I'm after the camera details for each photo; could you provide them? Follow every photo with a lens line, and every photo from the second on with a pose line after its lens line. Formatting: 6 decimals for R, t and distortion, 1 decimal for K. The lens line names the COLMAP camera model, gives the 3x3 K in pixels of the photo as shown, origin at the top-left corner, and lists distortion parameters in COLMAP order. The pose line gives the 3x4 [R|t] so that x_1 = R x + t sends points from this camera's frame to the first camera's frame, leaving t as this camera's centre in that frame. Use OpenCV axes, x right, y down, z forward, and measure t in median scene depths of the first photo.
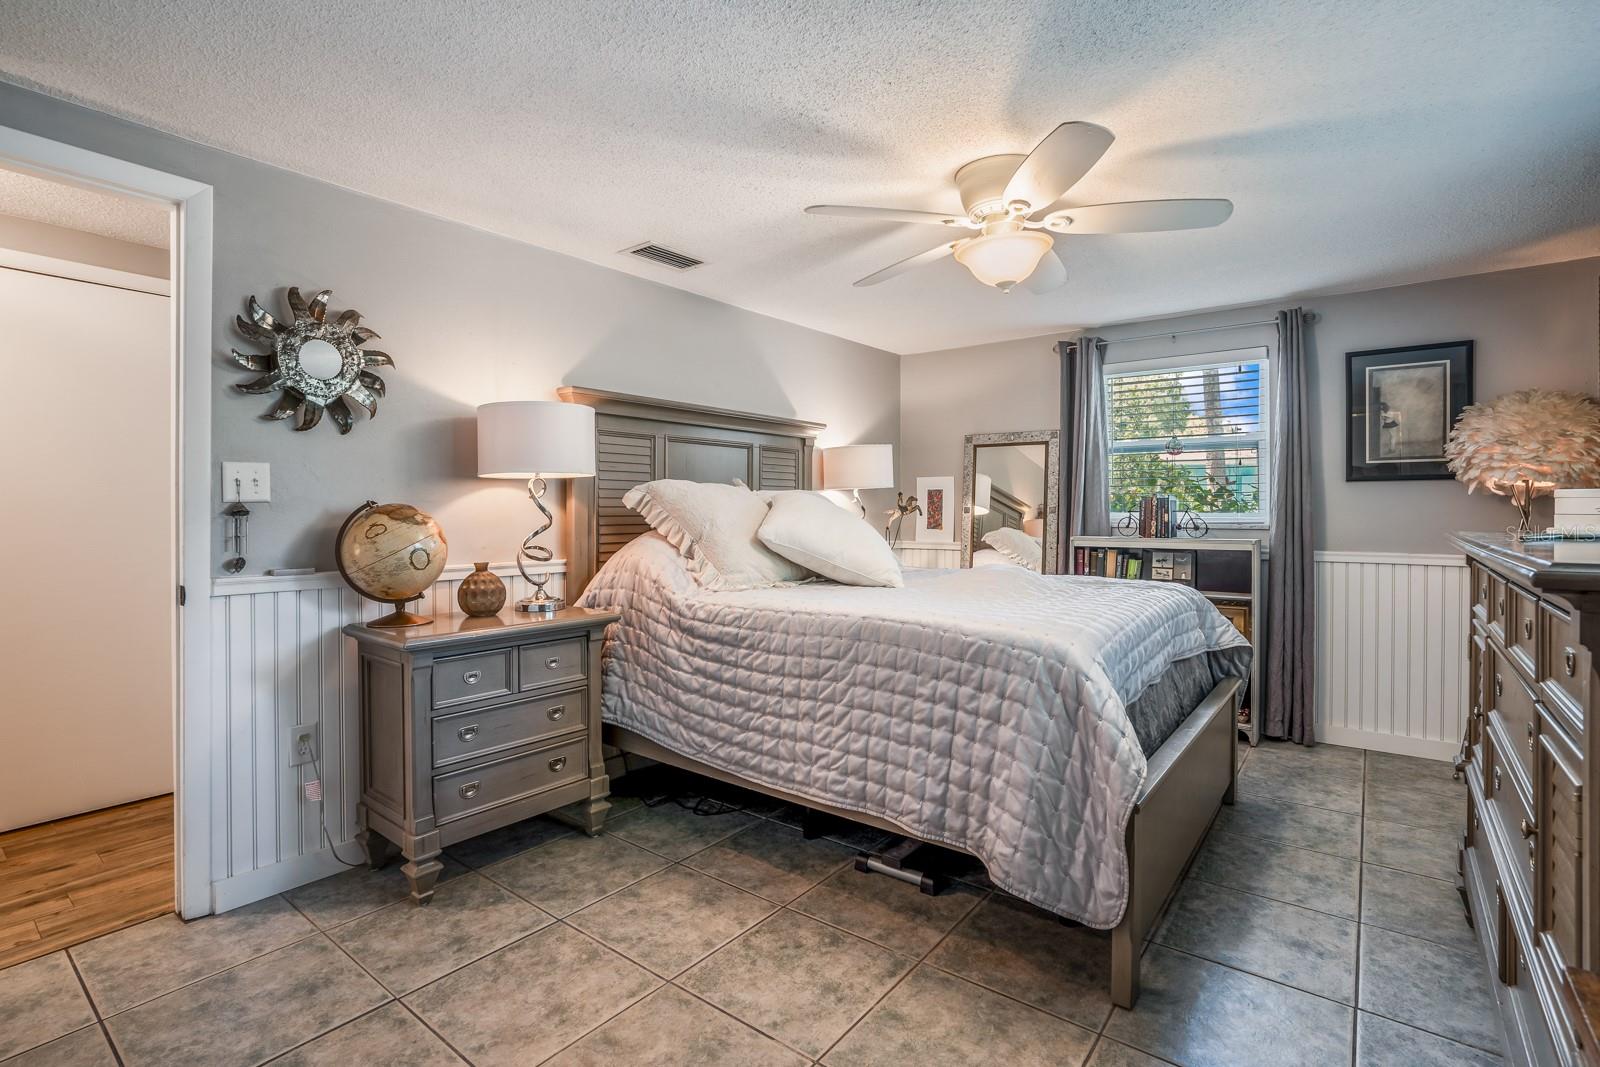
lens RADIAL K [[767.4, 0, 804.7], [0, 767.4, 505.3], [0, 0, 1]] dist [-0.062776, 0.037049]
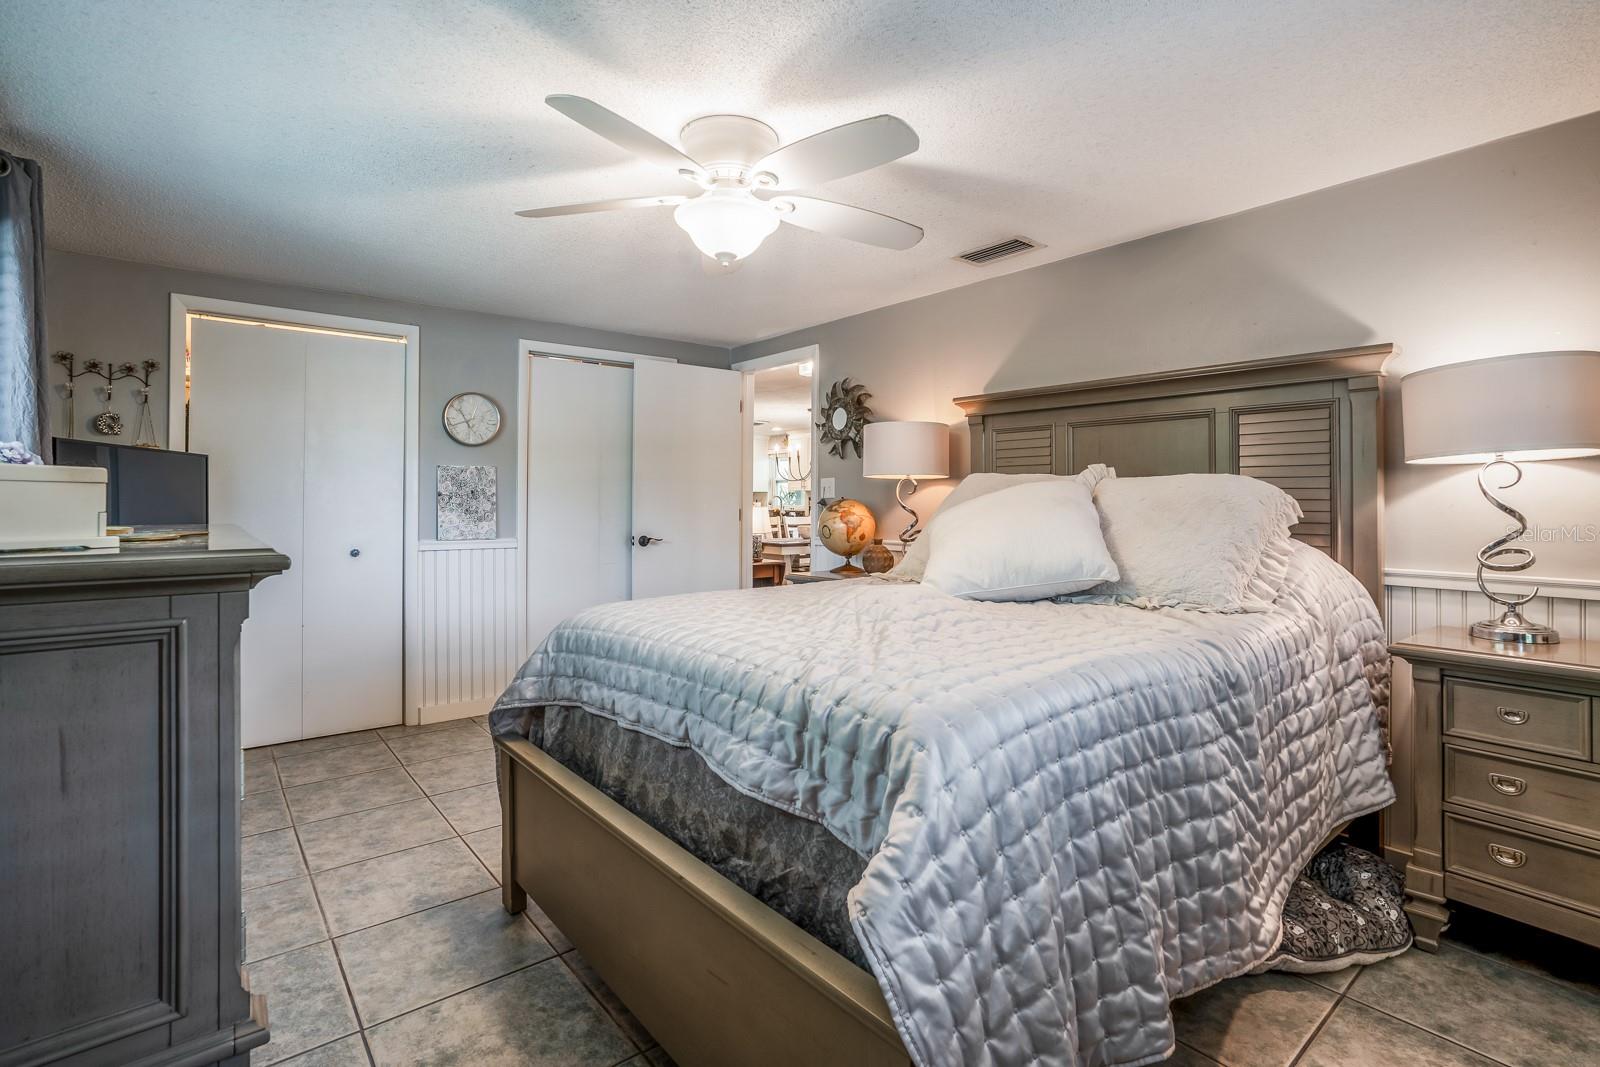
lens RADIAL K [[767.4, 0, 804.7], [0, 767.4, 505.3], [0, 0, 1]] dist [-0.062776, 0.037049]
pose [[-0.223816, 0.006291, -0.974611, 0.868126], [0.007367, 0.999962, 0.004763, 0.001959], [0.974604, -0.006114, -0.223854, 0.999635]]
